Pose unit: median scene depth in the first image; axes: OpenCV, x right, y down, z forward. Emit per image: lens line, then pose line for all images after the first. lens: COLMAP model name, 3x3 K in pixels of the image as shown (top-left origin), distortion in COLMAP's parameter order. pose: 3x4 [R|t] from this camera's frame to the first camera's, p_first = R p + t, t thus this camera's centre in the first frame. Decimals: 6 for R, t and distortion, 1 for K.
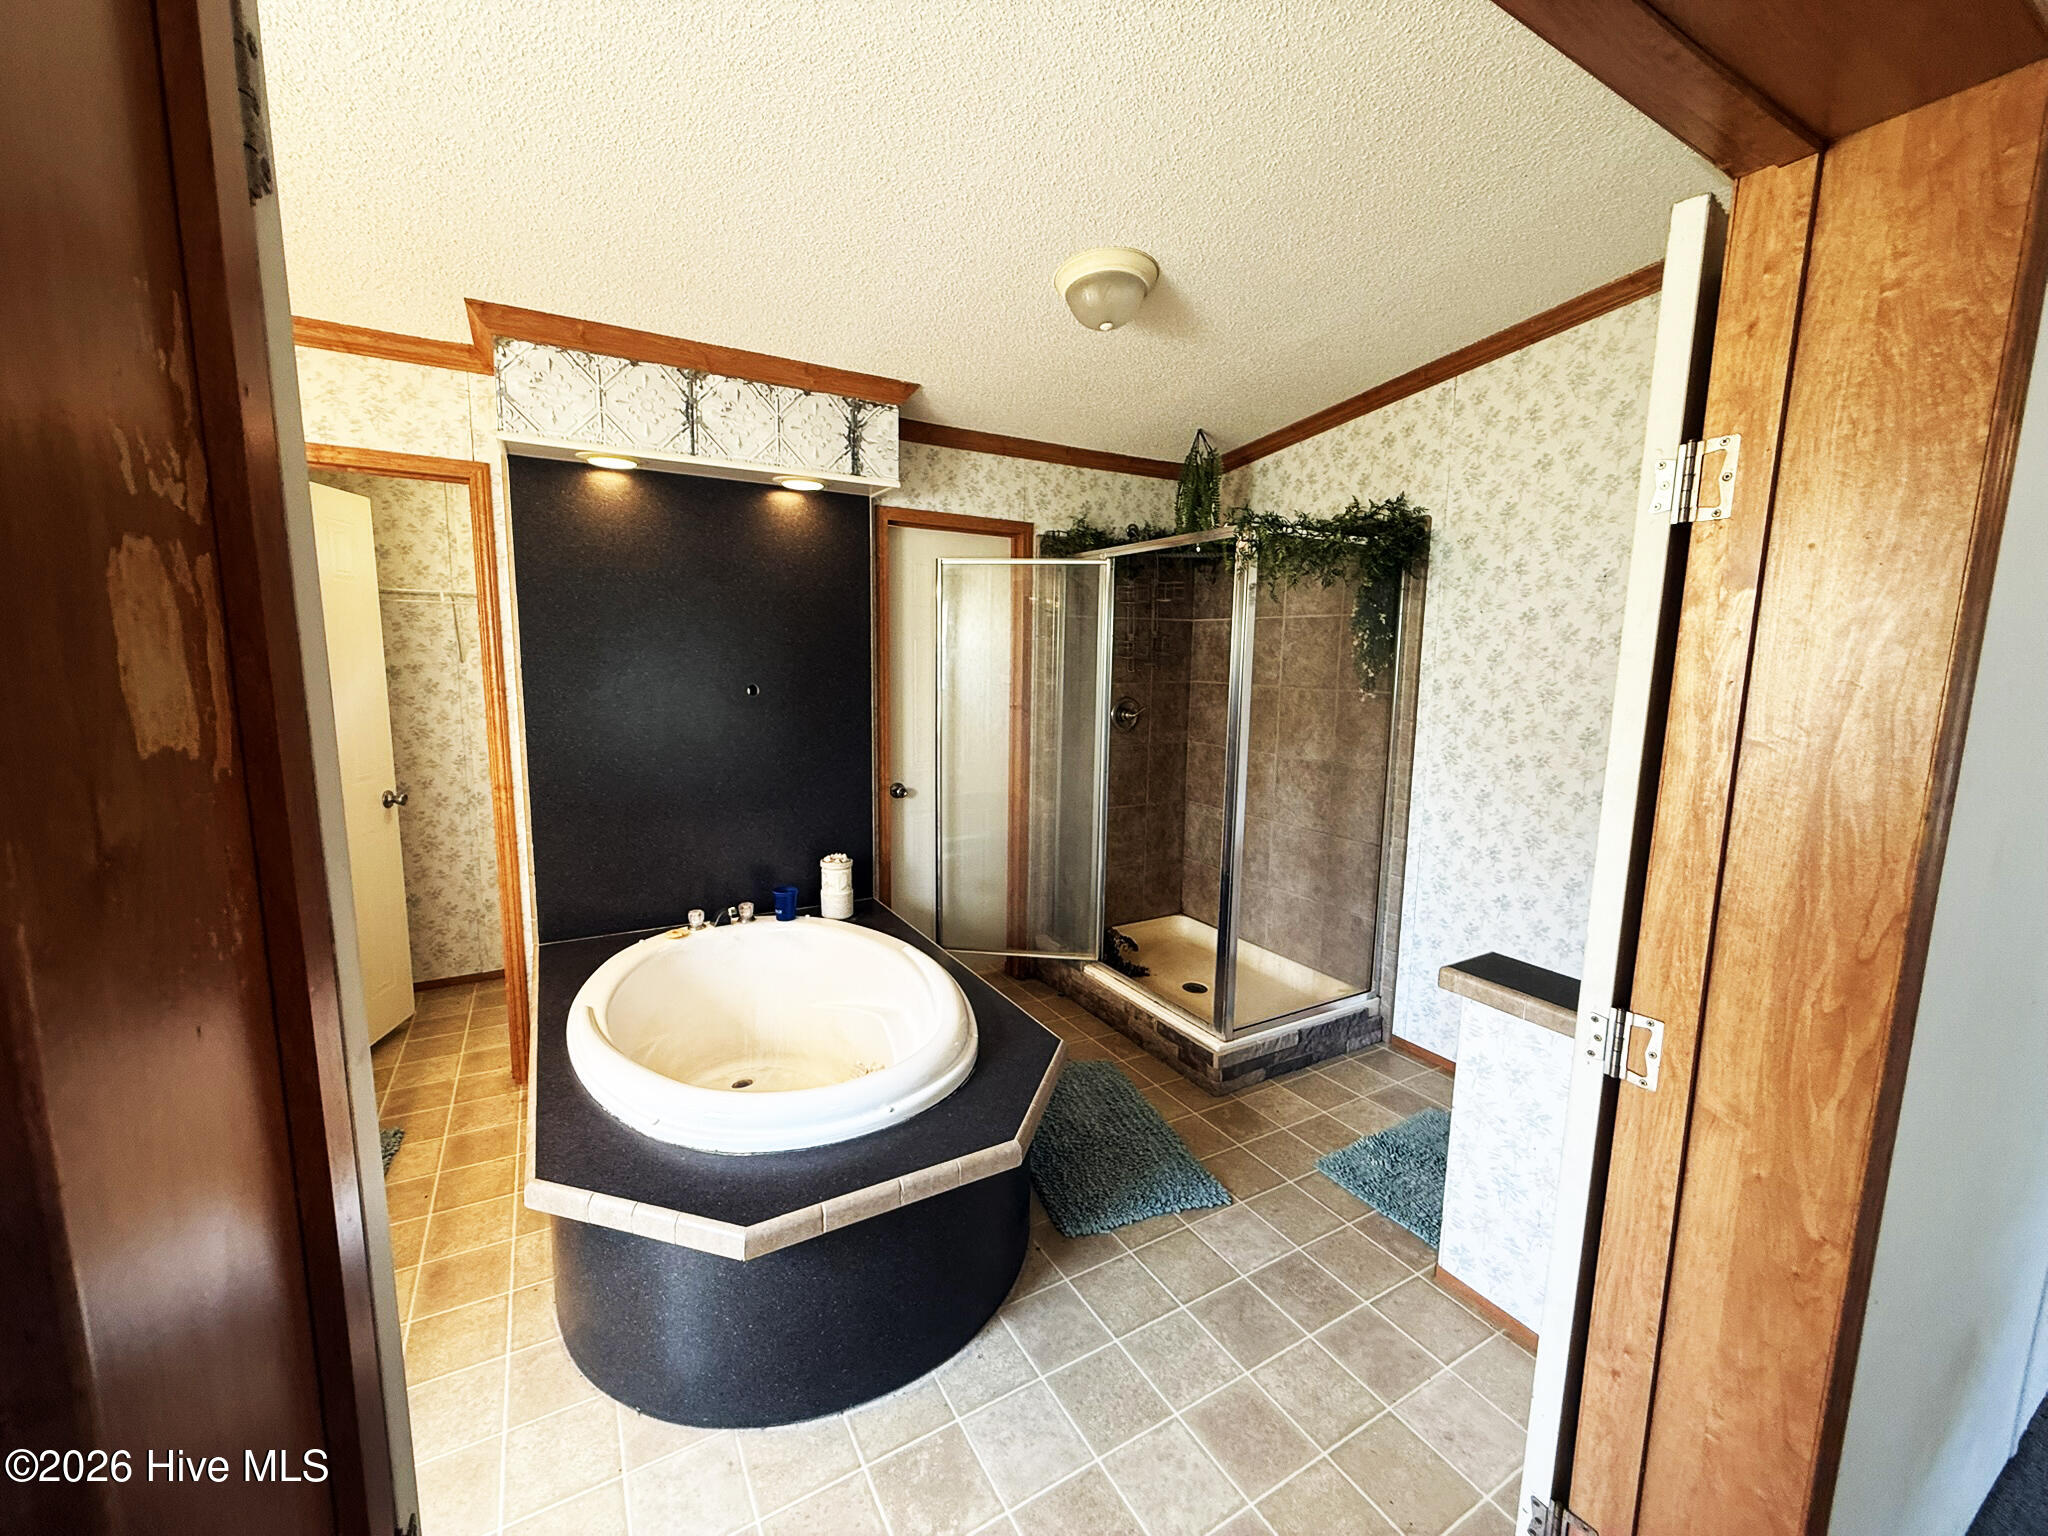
lens RADIAL K [[818.0, 0, 1018.0], [0, 818.0, 762.9], [0, 0, 1]] dist [0.002475, -0.000323]
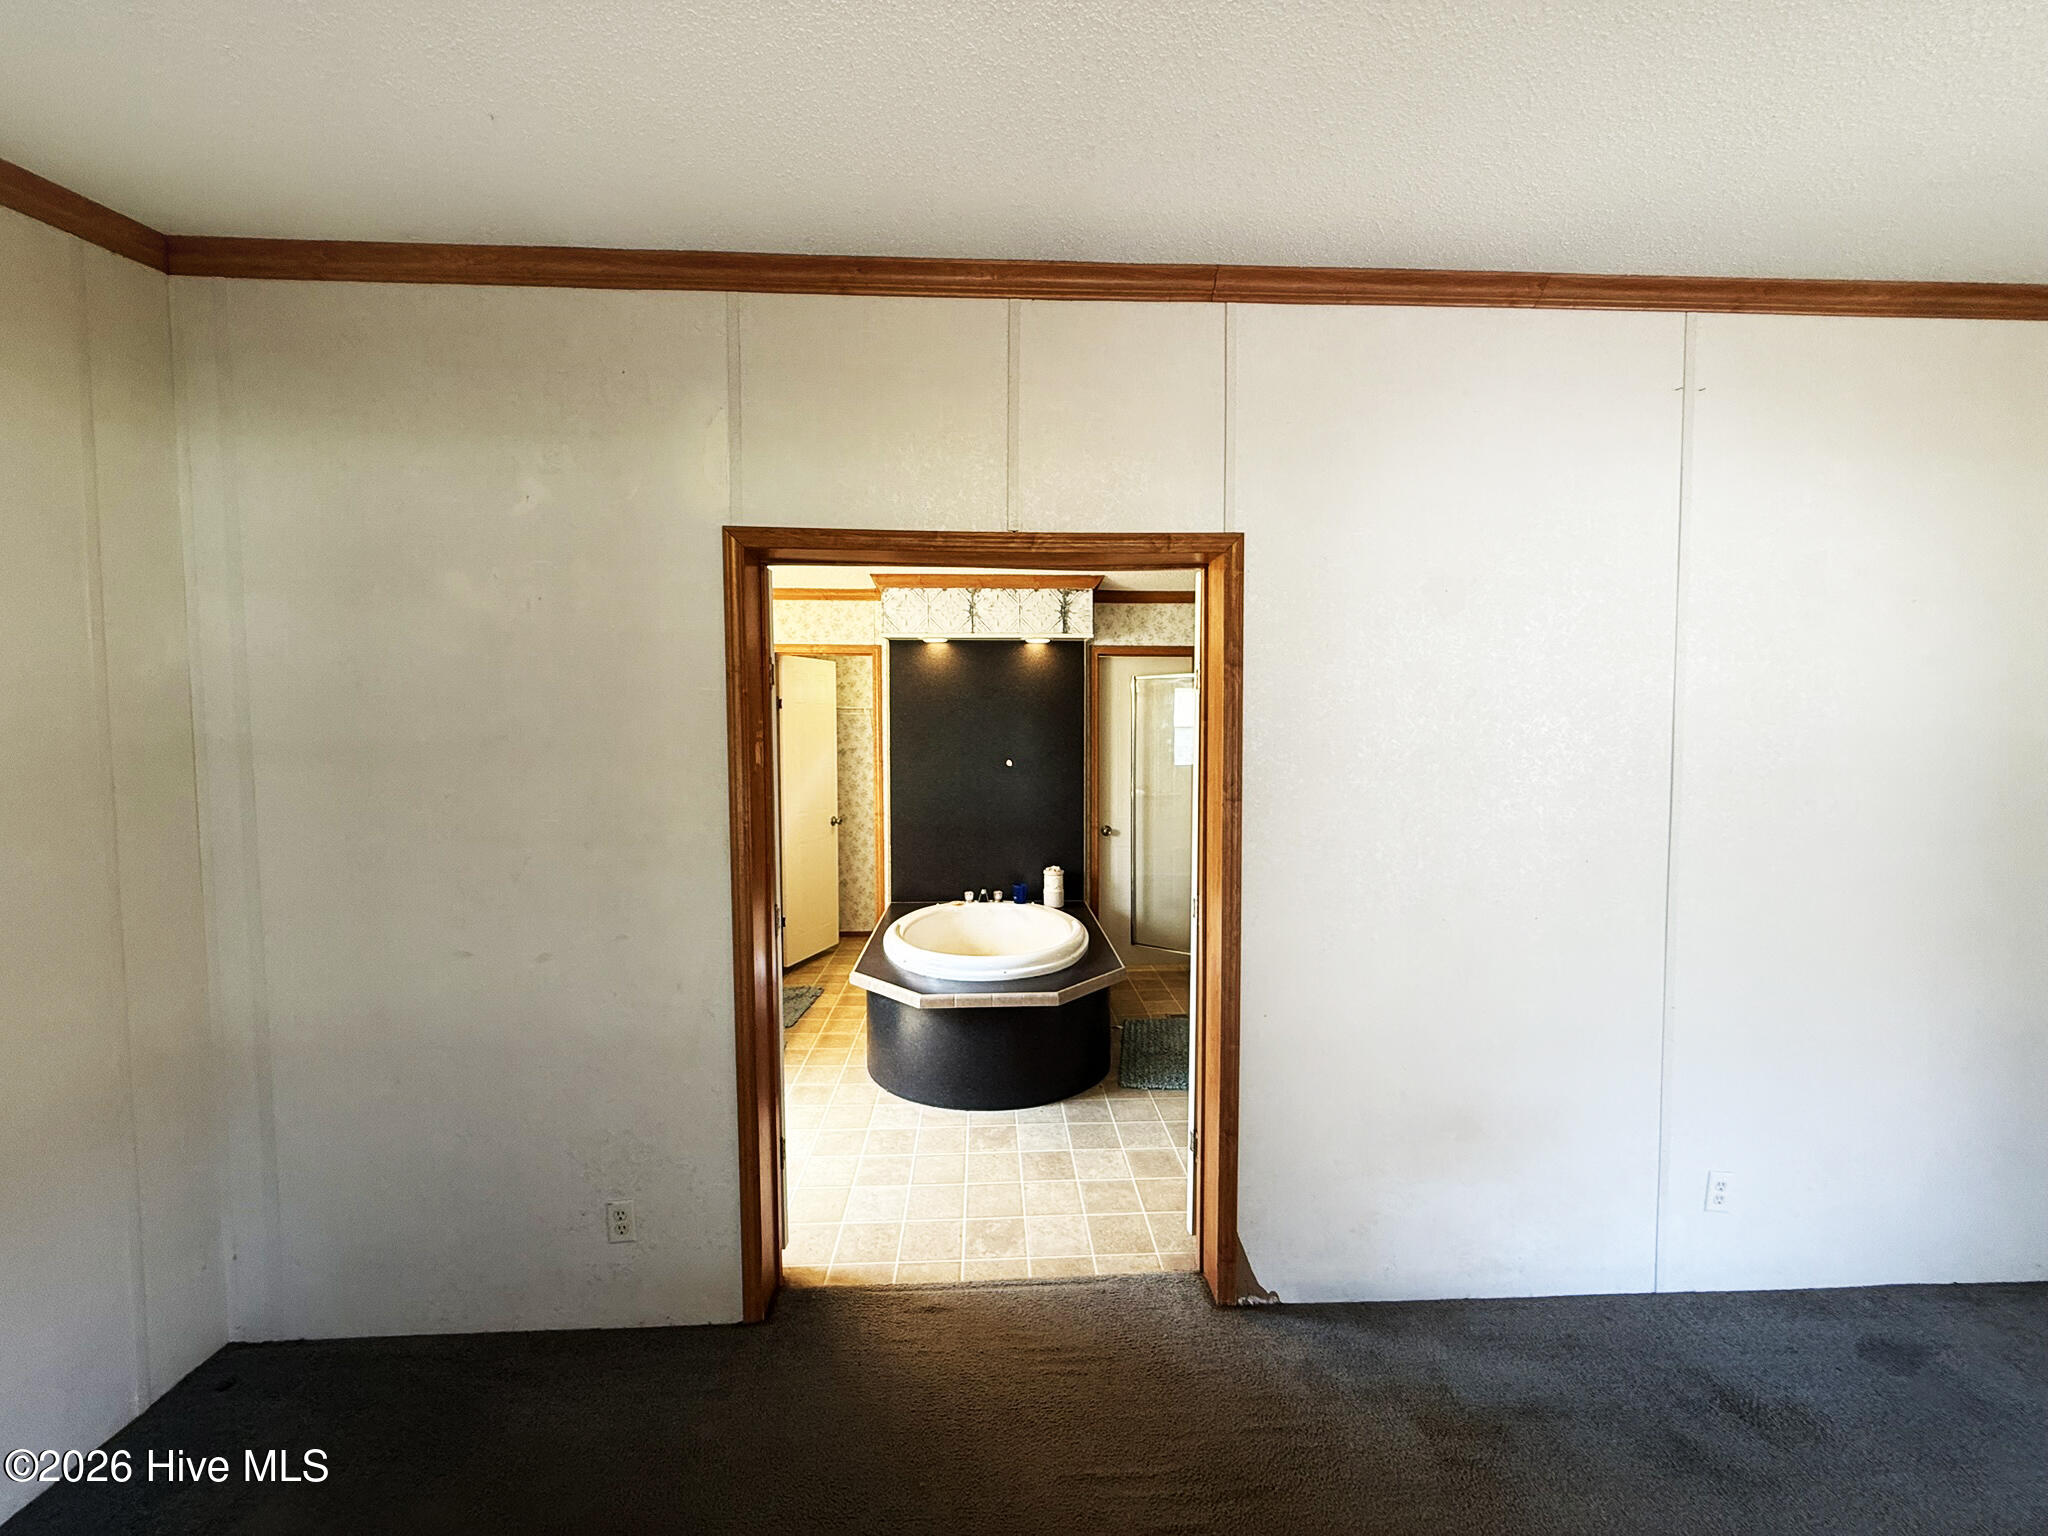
lens RADIAL K [[818.0, 0, 1018.0], [0, 818.0, 762.9], [0, 0, 1]] dist [0.002475, -0.000323]
pose [[0.886890, 0.003089, -0.461971, 0.470242], [-0.046260, 0.995546, -0.082153, 0.048496], [0.459659, 0.094231, 0.883082, -0.467637]]
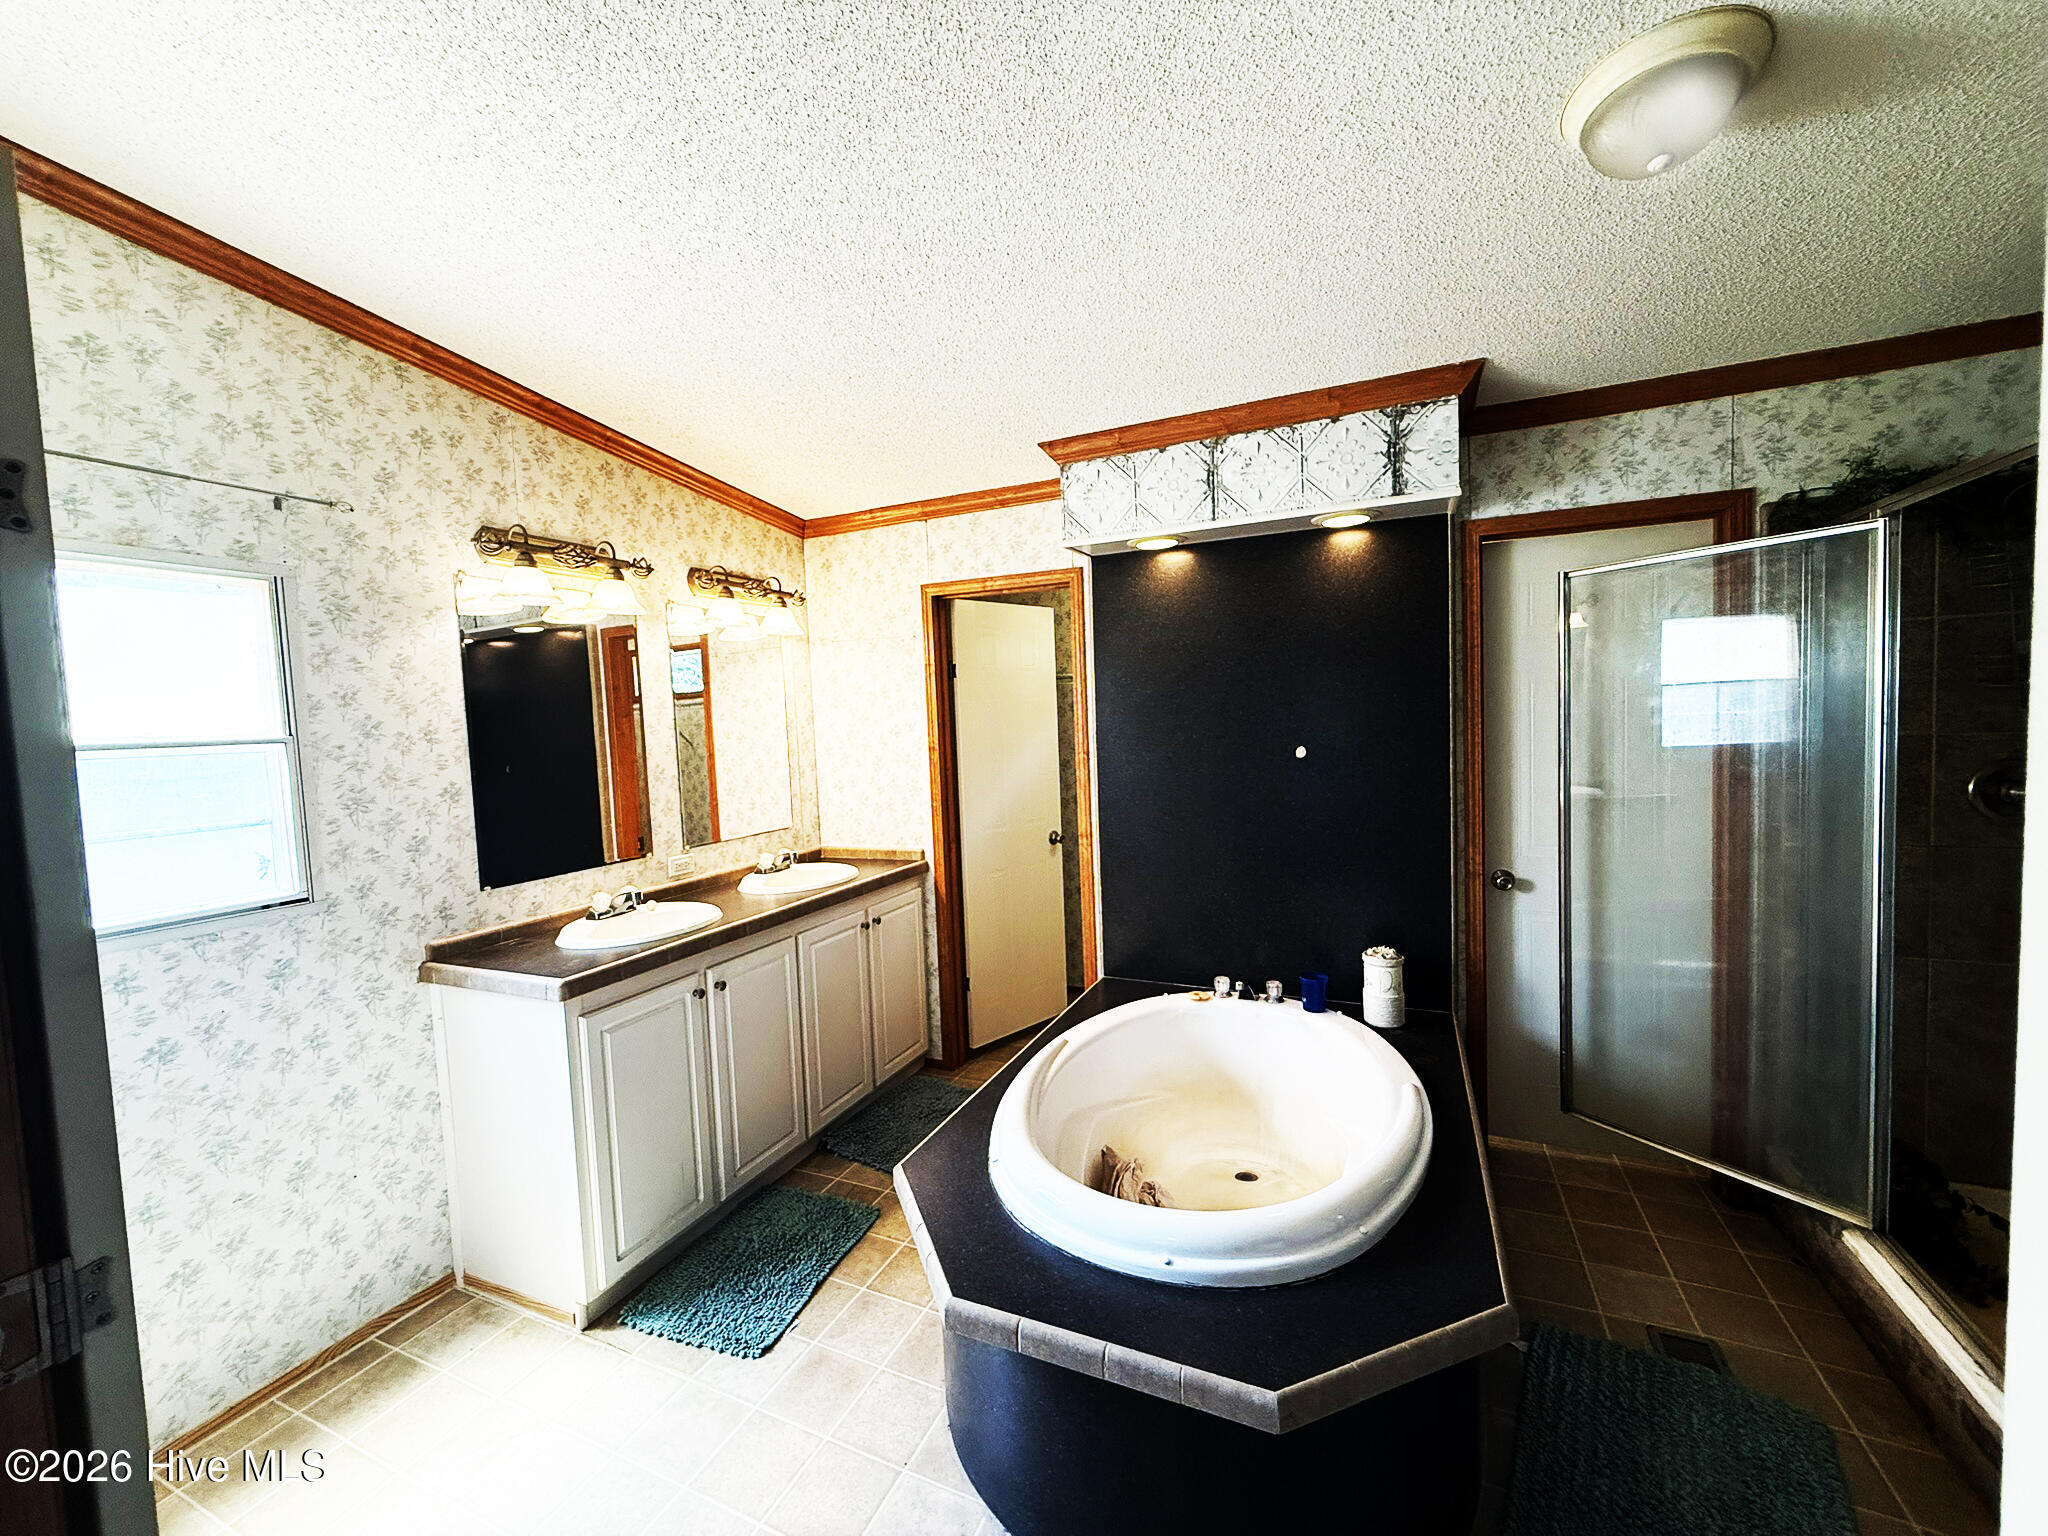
lens RADIAL K [[818.0, 0, 1018.0], [0, 818.0, 762.9], [0, 0, 1]] dist [0.002475, -0.000323]
pose [[0.581845, 0.006906, -0.813271, 0.251955], [-0.062202, 0.997413, -0.036032, -0.023569], [0.810918, 0.071552, 0.580769, 0.213508]]
